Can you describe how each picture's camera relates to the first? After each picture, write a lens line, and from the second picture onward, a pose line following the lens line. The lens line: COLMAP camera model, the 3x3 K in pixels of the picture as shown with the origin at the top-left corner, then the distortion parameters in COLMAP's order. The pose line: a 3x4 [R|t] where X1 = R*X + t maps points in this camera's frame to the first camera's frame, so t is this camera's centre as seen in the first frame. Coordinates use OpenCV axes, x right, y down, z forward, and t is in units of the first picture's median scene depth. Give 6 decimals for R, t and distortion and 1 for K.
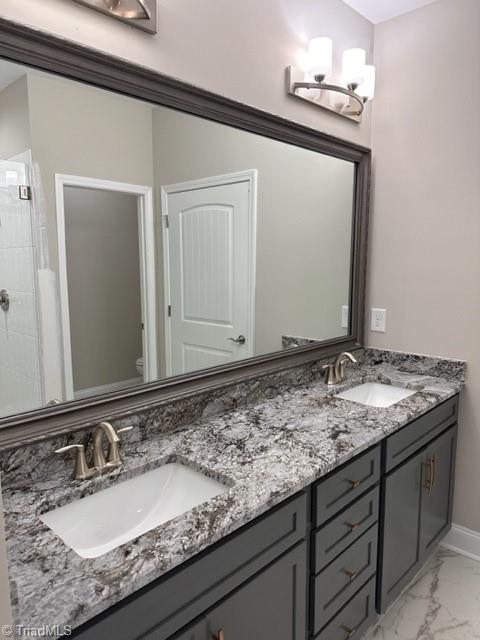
lens RADIAL K [[450.3, 0, 227.3], [0, 450.3, 318.0], [0, 0, 1]] dist [0.036334, -0.022149]
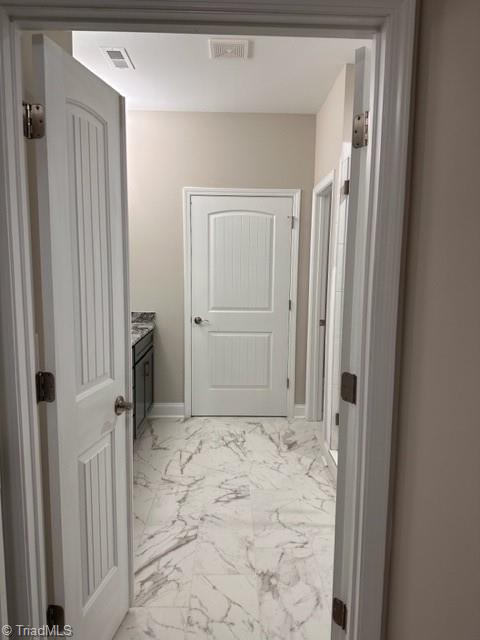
lens RADIAL K [[450.3, 0, 241.1], [0, 450.3, 324.5], [0, 0, 1]] dist [0.036334, -0.022149]
pose [[0.684272, -0.078868, 0.724950, -0.704901], [0.081219, 0.996192, 0.031715, 0.142083], [-0.724690, 0.037178, 0.688071, -0.646770]]
